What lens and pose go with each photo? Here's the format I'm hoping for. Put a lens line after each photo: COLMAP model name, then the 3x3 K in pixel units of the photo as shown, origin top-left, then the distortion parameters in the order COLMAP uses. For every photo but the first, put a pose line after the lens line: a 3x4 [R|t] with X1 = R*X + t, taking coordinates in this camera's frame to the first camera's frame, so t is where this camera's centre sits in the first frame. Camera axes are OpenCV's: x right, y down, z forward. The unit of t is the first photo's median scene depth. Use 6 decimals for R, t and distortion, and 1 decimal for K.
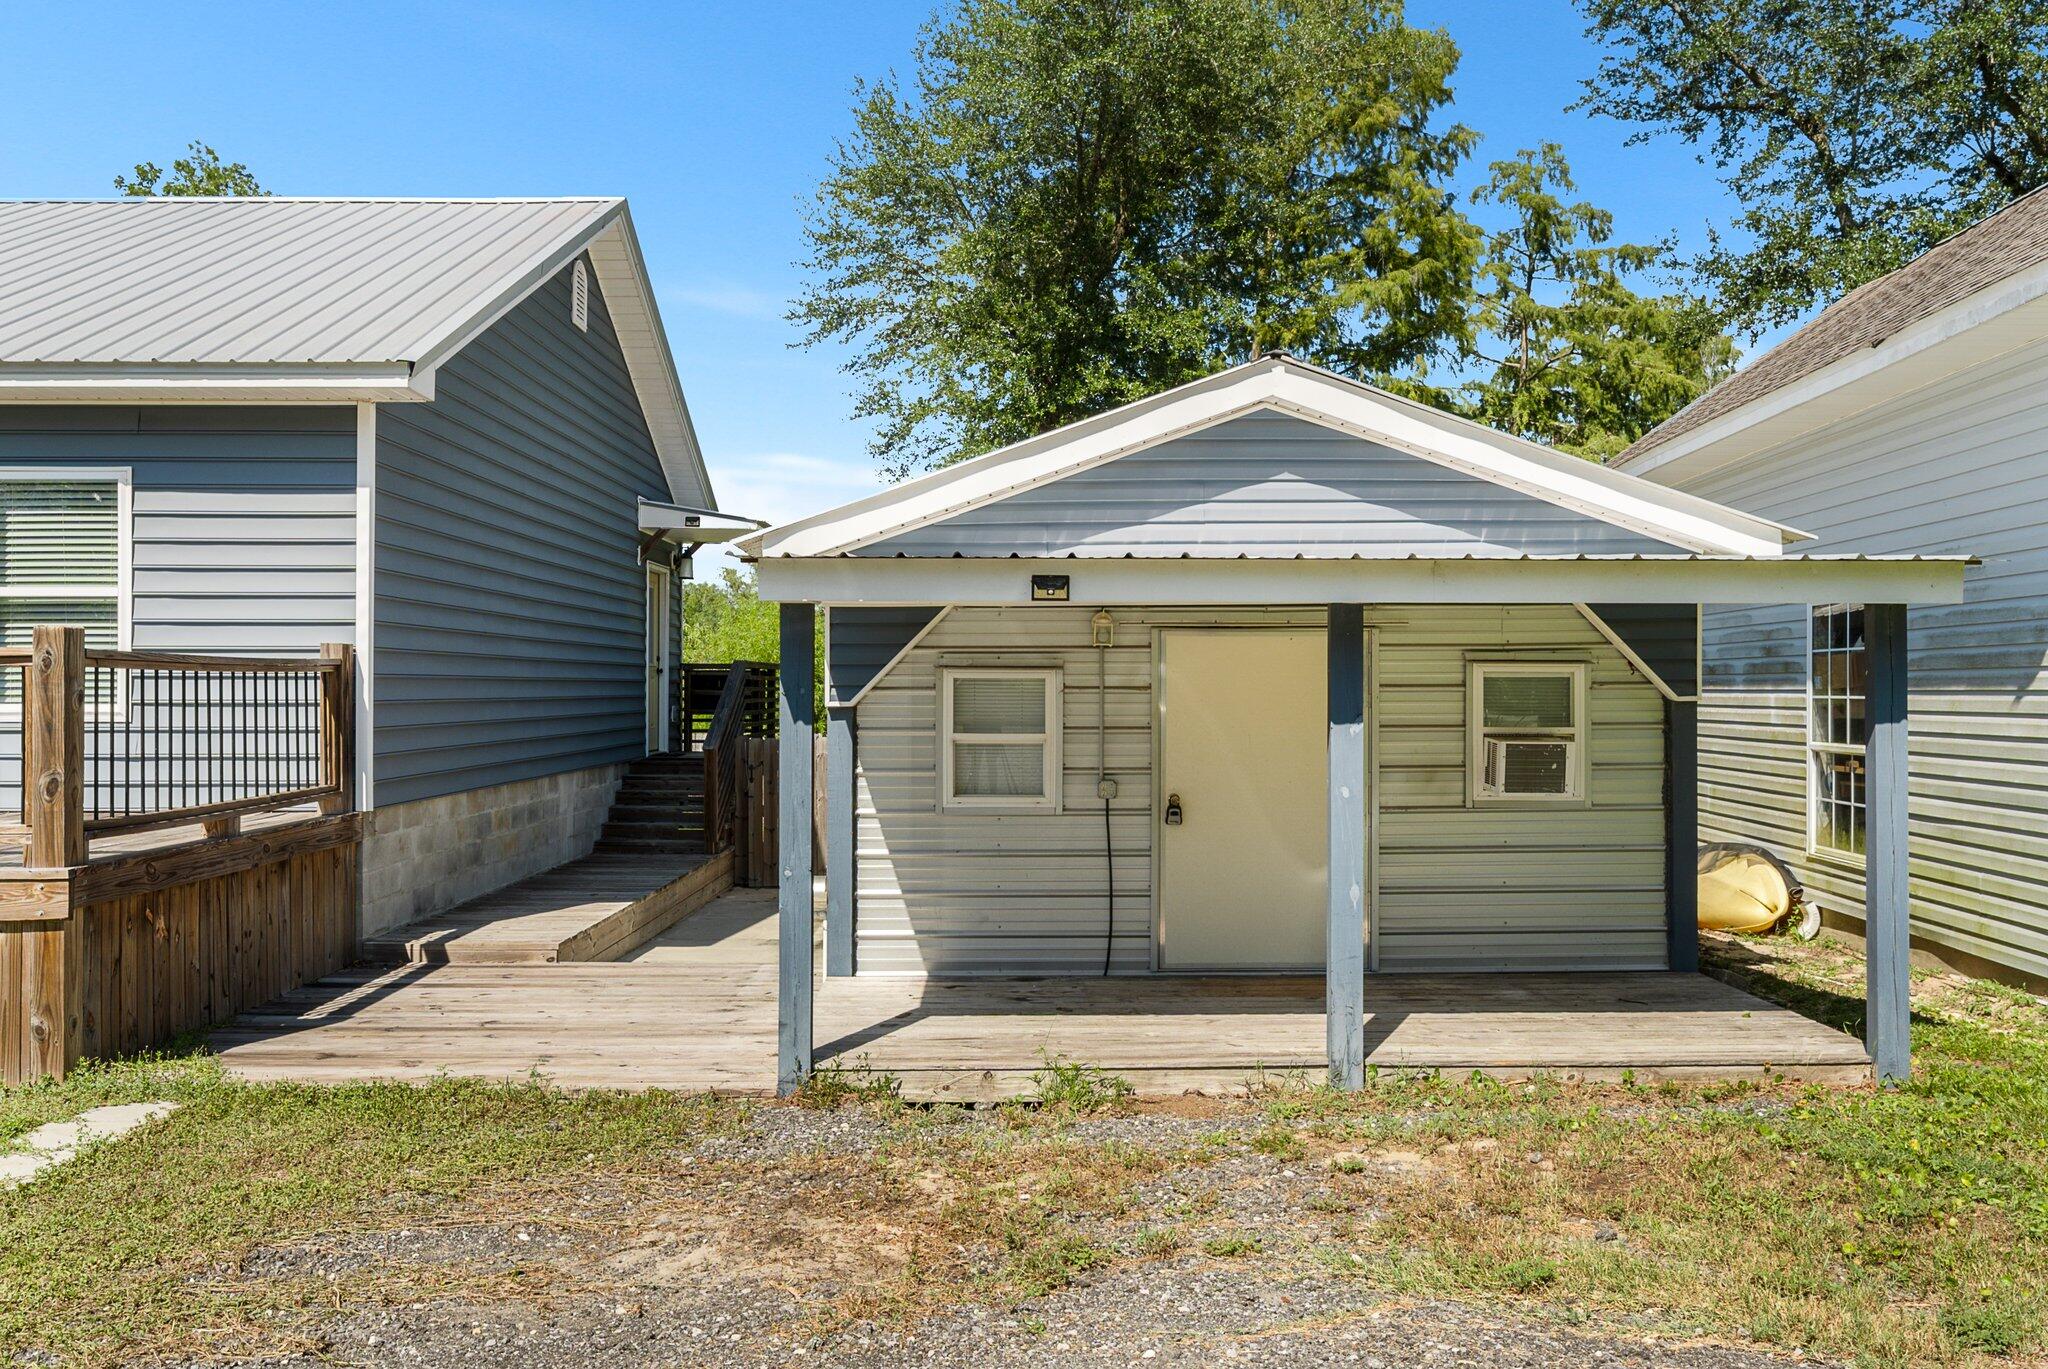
lens RADIAL K [[1563.7, 0, 1028.1], [0, 1563.7, 686.2], [0, 0, 1]] dist [-0.002238, 0.005867]
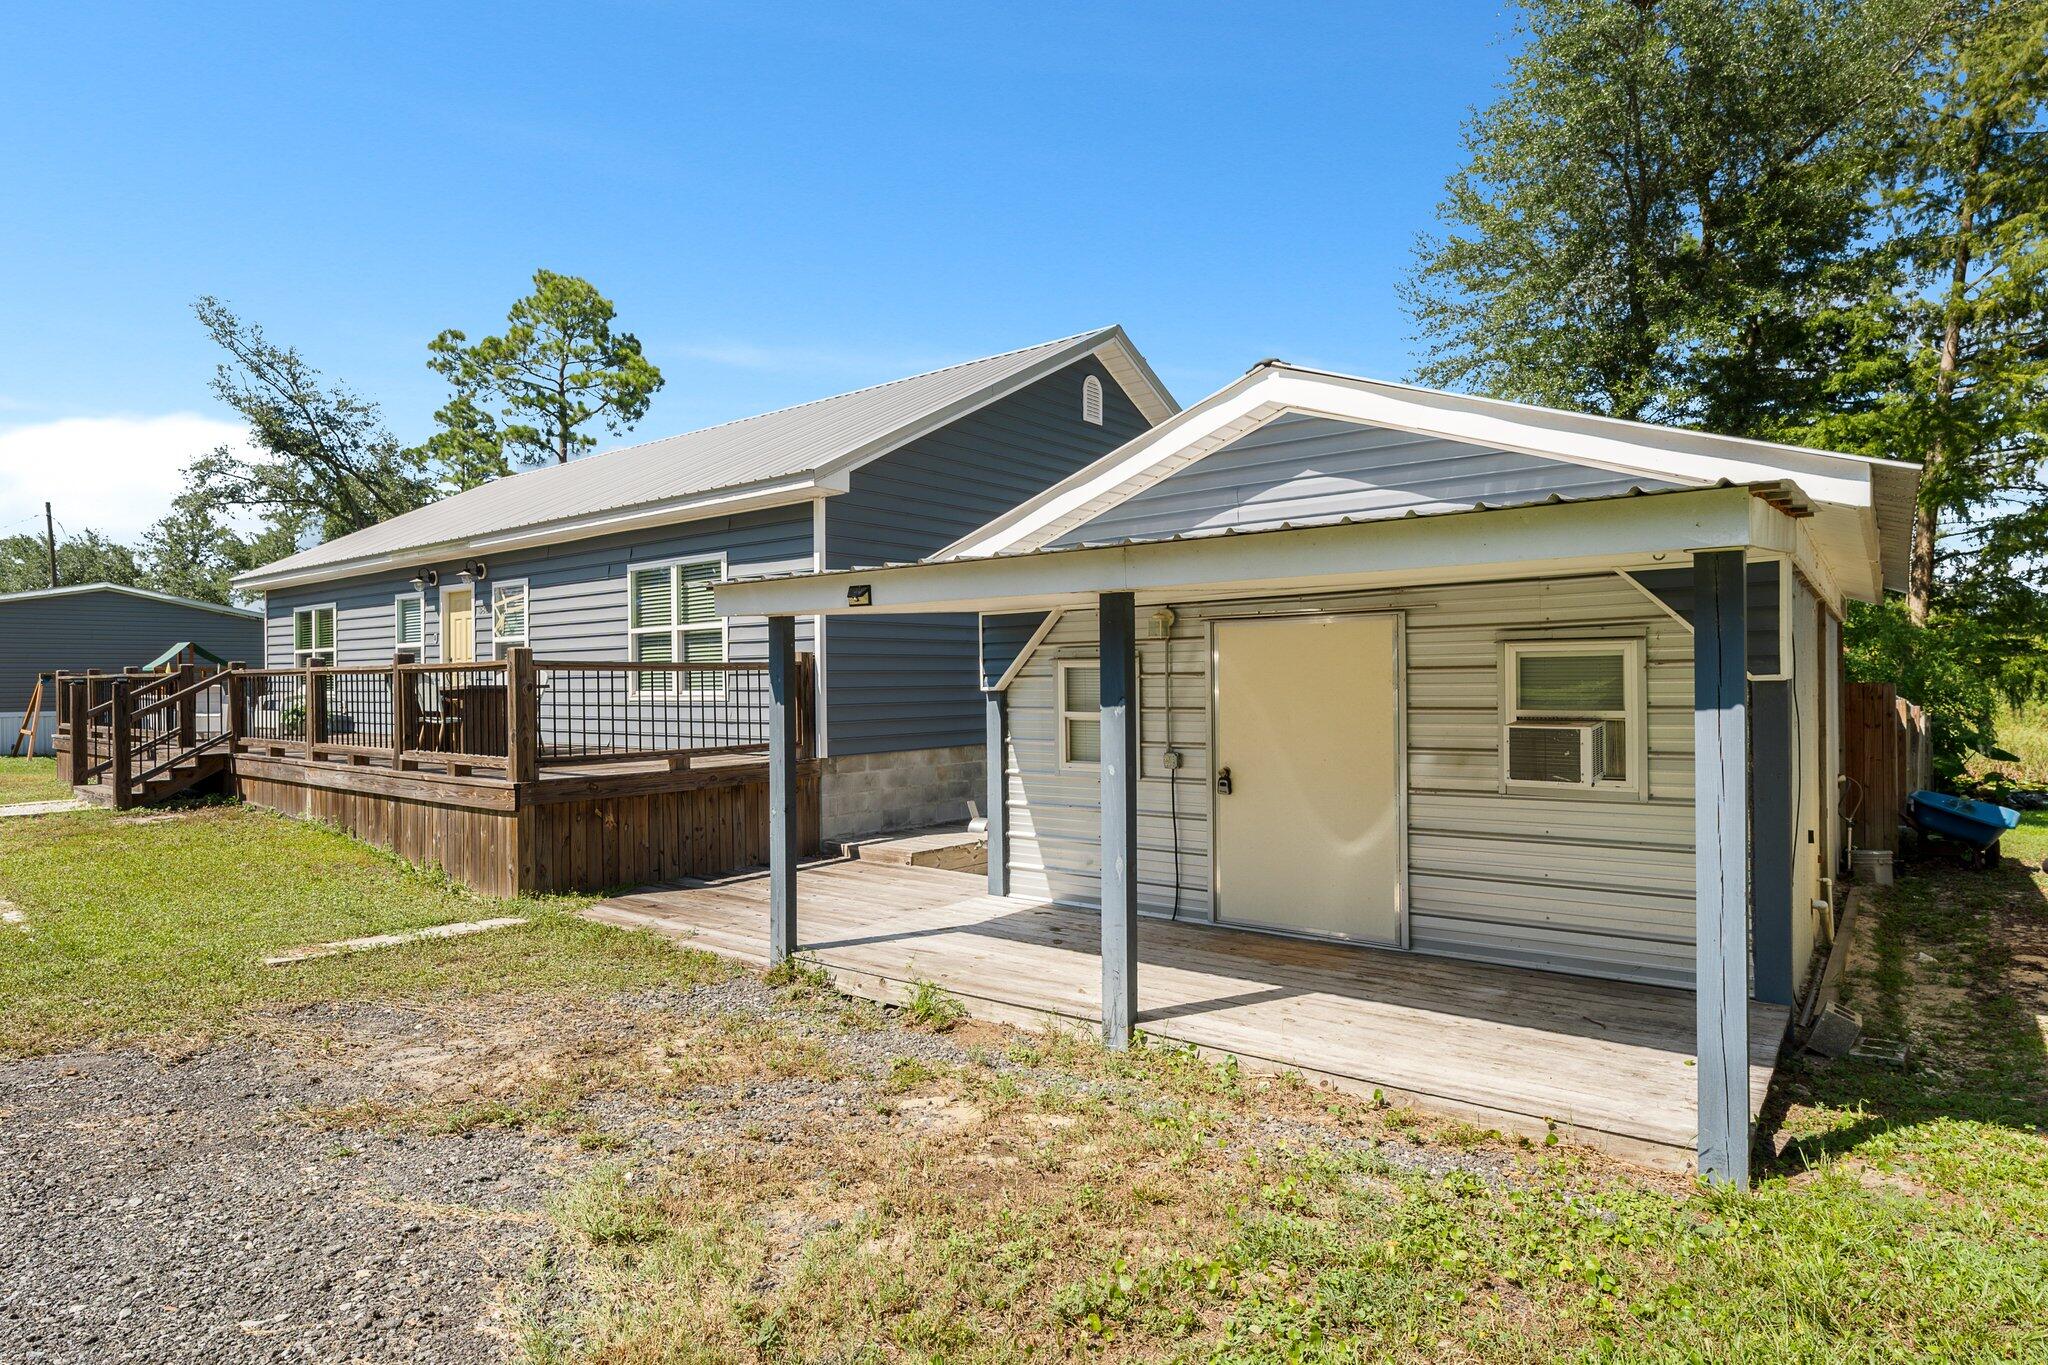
lens RADIAL K [[1113.7, 0, 1021.7], [0, 1113.7, 682.4], [0, 0, 1]] dist [-0.002293, 0.000042]
pose [[0.776903, -0.008510, -0.629563, 0.485630], [0.013171, 0.999910, 0.002738, 0.003707], [0.629483, -0.010419, 0.776945, 0.283226]]
